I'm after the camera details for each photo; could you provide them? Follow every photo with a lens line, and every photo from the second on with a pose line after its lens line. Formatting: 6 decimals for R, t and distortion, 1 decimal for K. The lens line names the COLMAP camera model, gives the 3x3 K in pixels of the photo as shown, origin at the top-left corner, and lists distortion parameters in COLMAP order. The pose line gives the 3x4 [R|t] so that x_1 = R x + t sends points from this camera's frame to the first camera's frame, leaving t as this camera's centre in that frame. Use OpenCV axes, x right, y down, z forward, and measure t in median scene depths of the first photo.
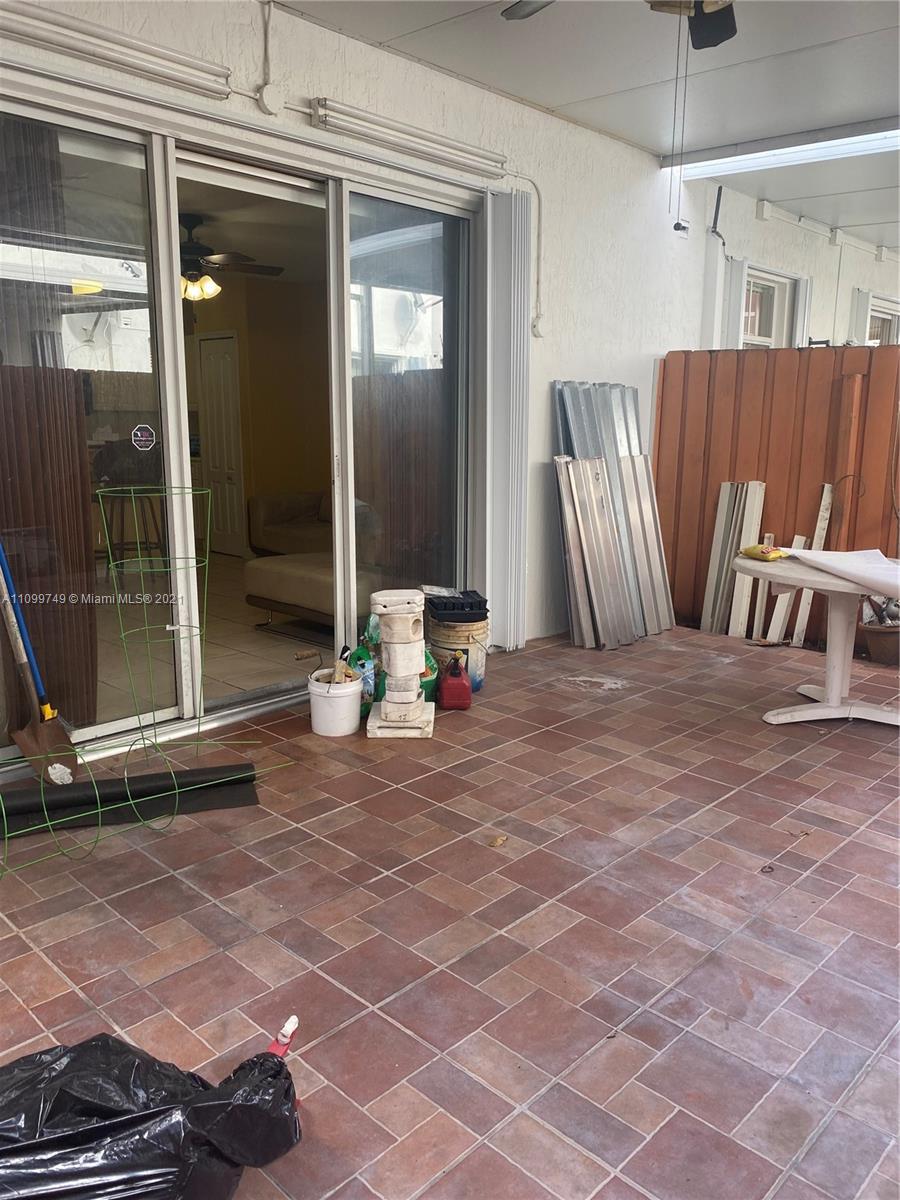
lens RADIAL K [[925.3, 0, 450.0], [0, 925.3, 600.0], [0, 0, 1]] dist [0.013244, -0.007030]
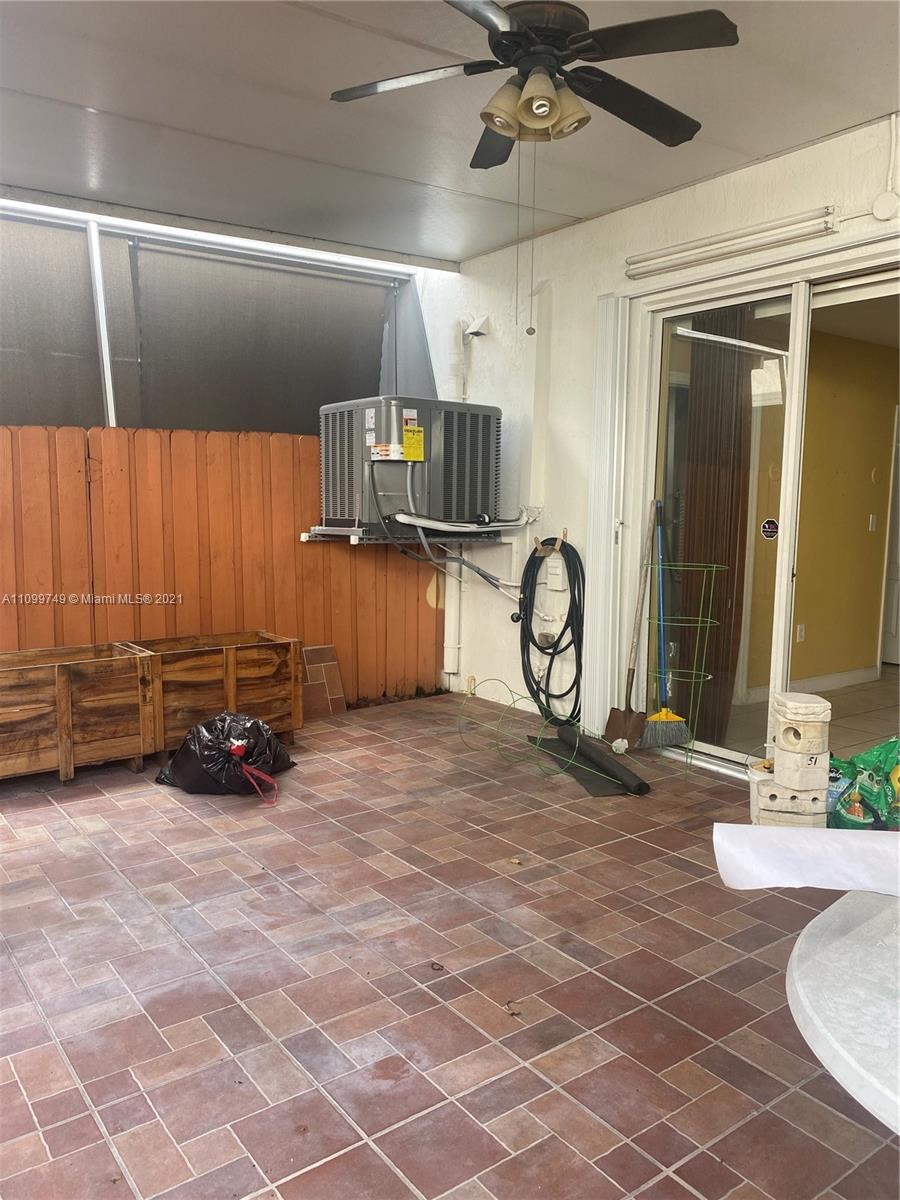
lens RADIAL K [[895.6, 0, 458.0], [0, 895.6, 595.6], [0, 0, 1]] dist [0.146585, -0.318627]
pose [[-0.155585, 0.094905, -0.983253, 1.249876], [-0.205728, 0.970435, 0.126221, -0.214291], [0.966162, 0.221921, -0.131460, 1.068880]]
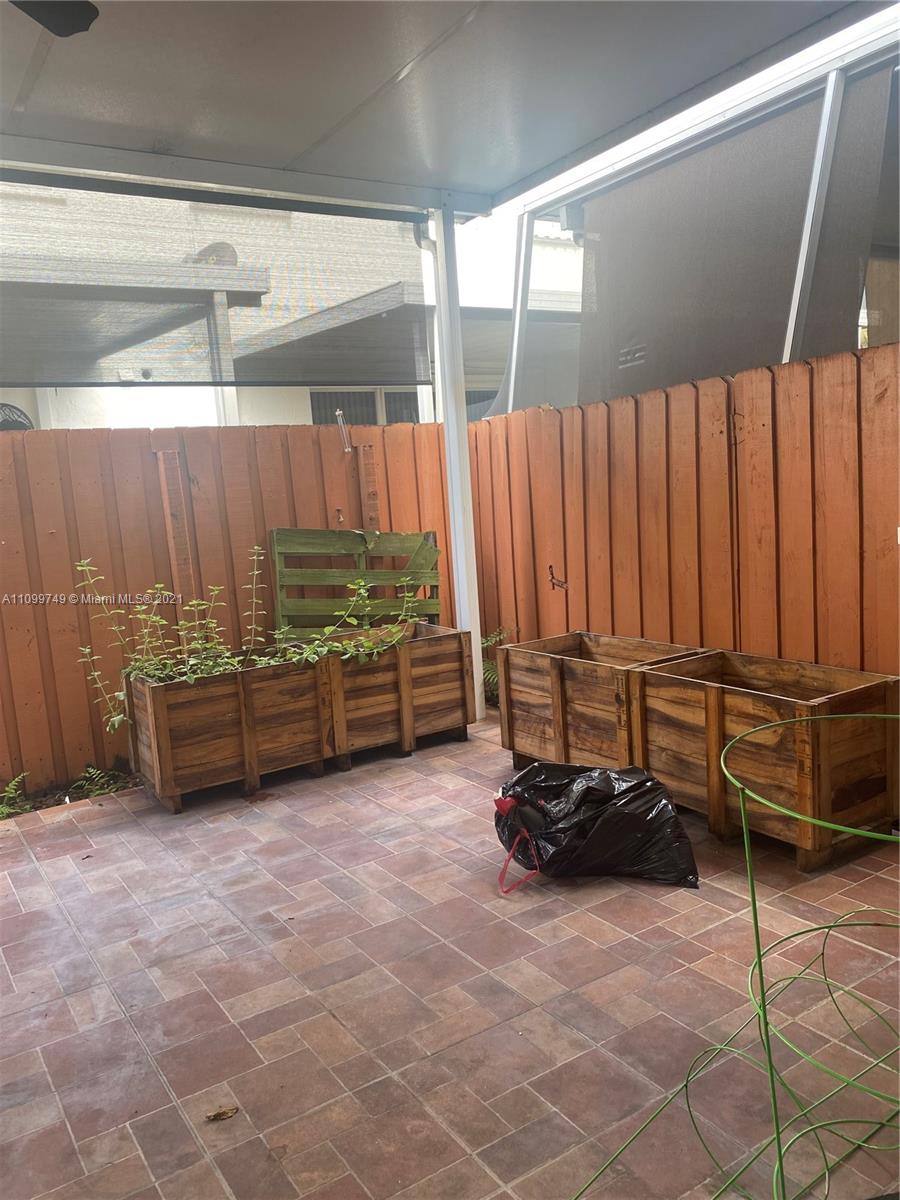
lens RADIAL K [[925.3, 0, 450.0], [0, 925.3, 600.0], [0, 0, 1]] dist [0.013244, -0.007030]
pose [[-0.977090, 0.028145, 0.210957, -0.294576], [0.097405, 0.940449, 0.325680, -0.340692], [-0.189228, 0.338767, -0.921645, 1.580130]]
